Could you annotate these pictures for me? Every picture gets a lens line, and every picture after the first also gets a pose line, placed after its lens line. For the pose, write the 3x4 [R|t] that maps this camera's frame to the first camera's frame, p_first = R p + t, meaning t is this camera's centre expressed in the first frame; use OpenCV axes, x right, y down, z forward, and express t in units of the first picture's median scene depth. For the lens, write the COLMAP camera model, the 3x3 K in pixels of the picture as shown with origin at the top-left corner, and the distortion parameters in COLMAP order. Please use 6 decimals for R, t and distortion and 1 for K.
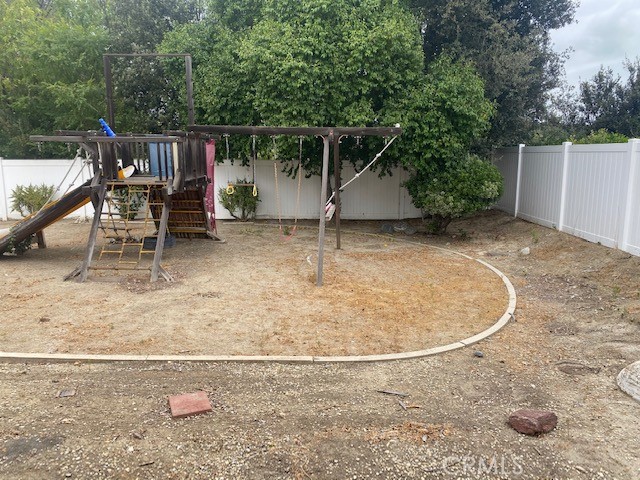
lens RADIAL K [[485.4, 0, 315.8], [0, 485.4, 236.8], [0, 0, 1]] dist [0.035384, -0.040278]
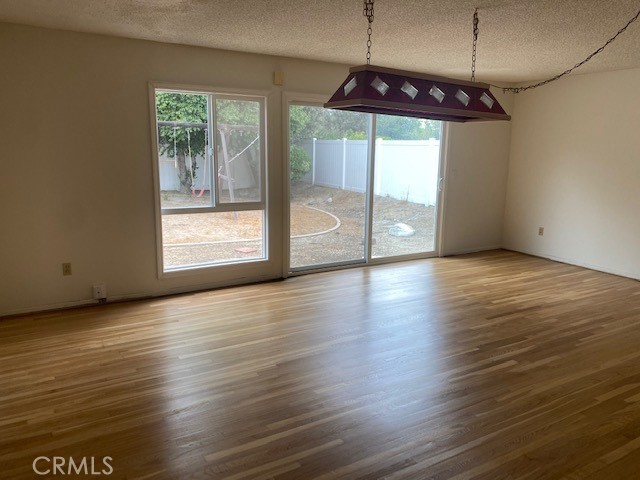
lens RADIAL K [[485.4, 0, 324.2], [0, 485.4, 242.1], [0, 0, 1]] dist [0.035384, -0.040278]
pose [[0.870138, -0.072364, 0.487466, -0.413712], [0.054059, 0.997207, 0.051538, 0.081460], [-0.489834, -0.018493, 0.871620, -0.475037]]
